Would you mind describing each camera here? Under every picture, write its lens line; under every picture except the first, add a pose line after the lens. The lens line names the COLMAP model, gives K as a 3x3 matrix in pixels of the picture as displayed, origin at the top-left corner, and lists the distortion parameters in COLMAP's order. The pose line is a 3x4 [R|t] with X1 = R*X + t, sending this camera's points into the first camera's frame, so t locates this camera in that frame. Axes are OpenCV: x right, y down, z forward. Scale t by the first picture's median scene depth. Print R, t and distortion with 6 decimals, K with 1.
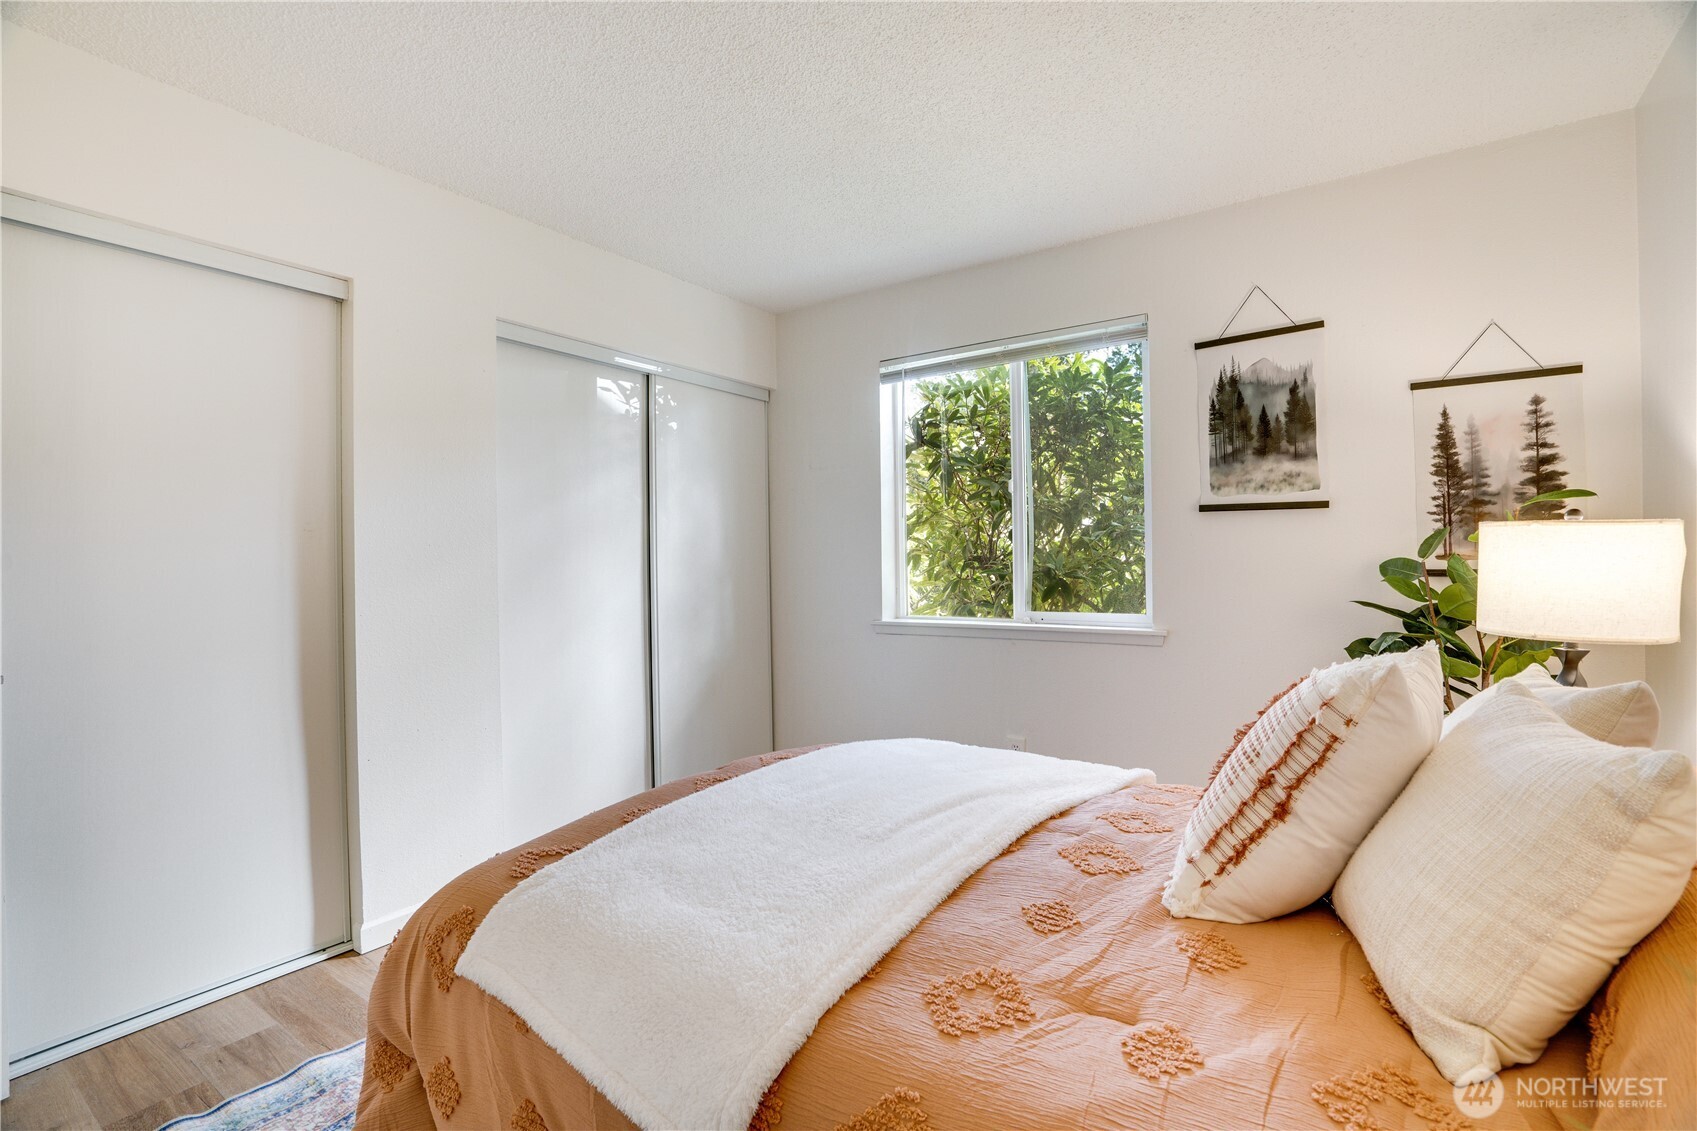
lens RADIAL K [[786.3, 0, 858.1], [0, 786.3, 566.1], [0, 0, 1]] dist [-0.002796, 0.000121]
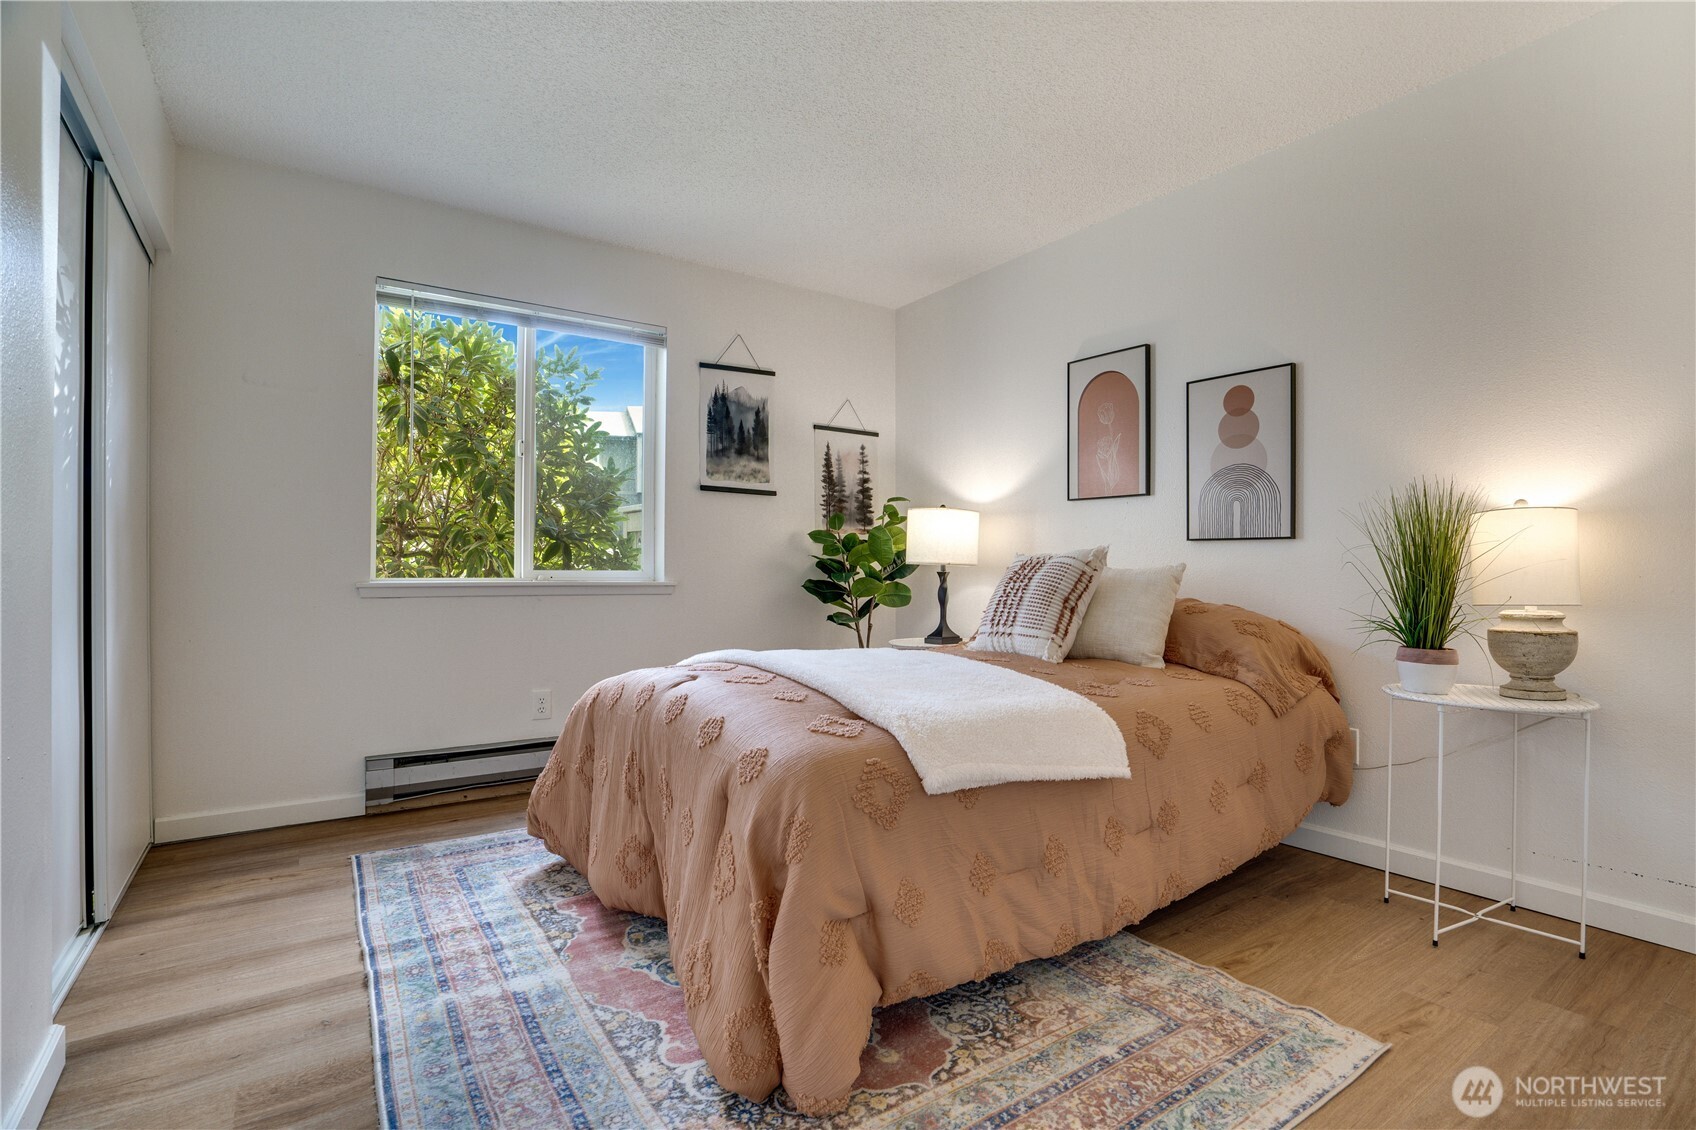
lens RADIAL K [[785.8, 0, 856.8], [0, 785.8, 570.6], [0, 0, 1]] dist [-0.002796, 0.000121]
pose [[0.400029, 0.012355, 0.916419, -0.709474], [-0.006902, 0.999921, -0.010468, 0.082658], [-0.916477, -0.002137, 0.400083, 0.245789]]
